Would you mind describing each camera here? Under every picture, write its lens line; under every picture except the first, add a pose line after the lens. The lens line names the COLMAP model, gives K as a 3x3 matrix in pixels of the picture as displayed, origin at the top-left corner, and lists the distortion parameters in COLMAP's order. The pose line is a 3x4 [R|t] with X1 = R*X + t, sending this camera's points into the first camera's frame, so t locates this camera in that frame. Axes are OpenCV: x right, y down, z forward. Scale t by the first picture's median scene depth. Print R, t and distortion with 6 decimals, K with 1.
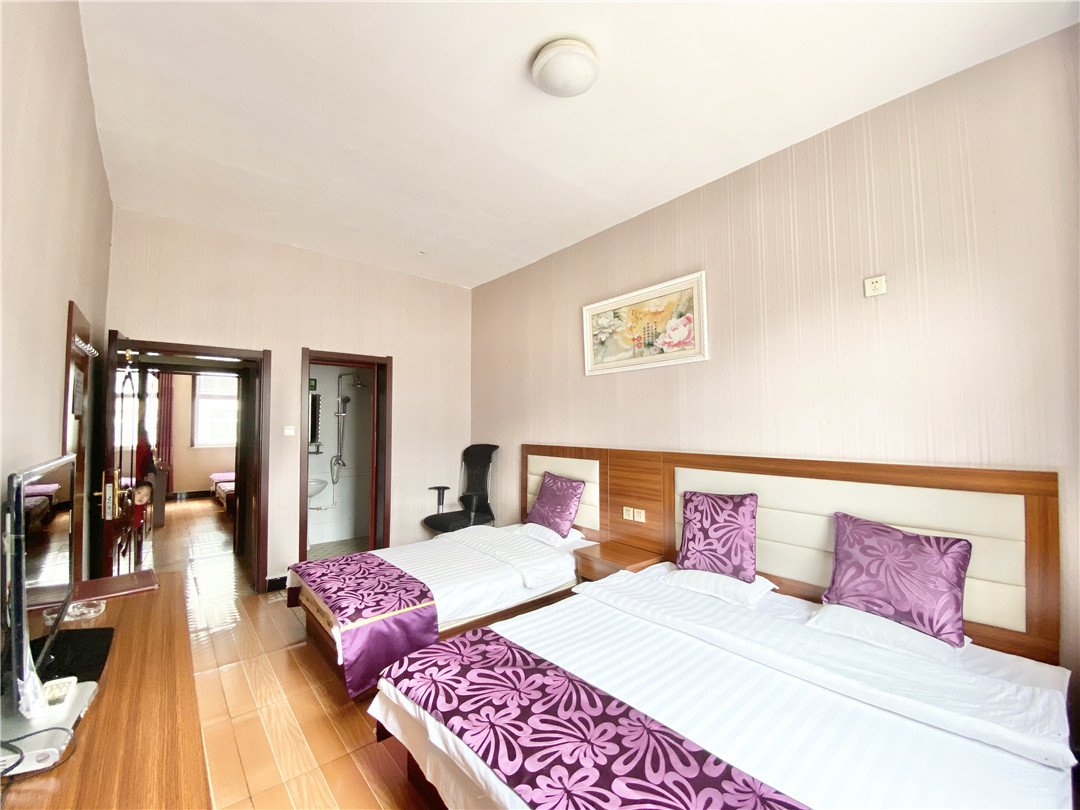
lens RADIAL K [[436.4, 0, 547.8], [0, 436.4, 405.9], [0, 0, 1]] dist [0.018844, -0.000956]
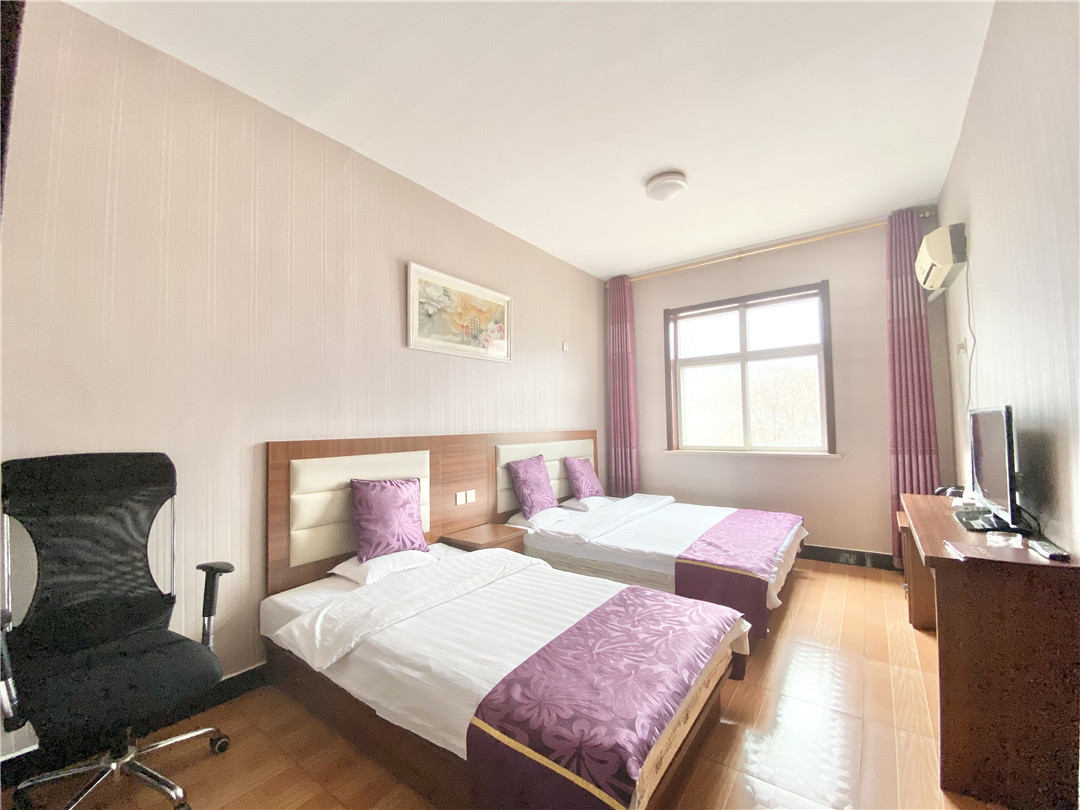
lens RADIAL K [[436.4, 0, 549.1], [0, 436.4, 406.3], [0, 0, 1]] dist [0.018844, -0.000956]
pose [[-0.260602, 0.043681, 0.964458, -0.790371], [-0.025153, 0.998330, -0.052011, 0.078233], [-0.965119, -0.037813, -0.259068, 1.006900]]
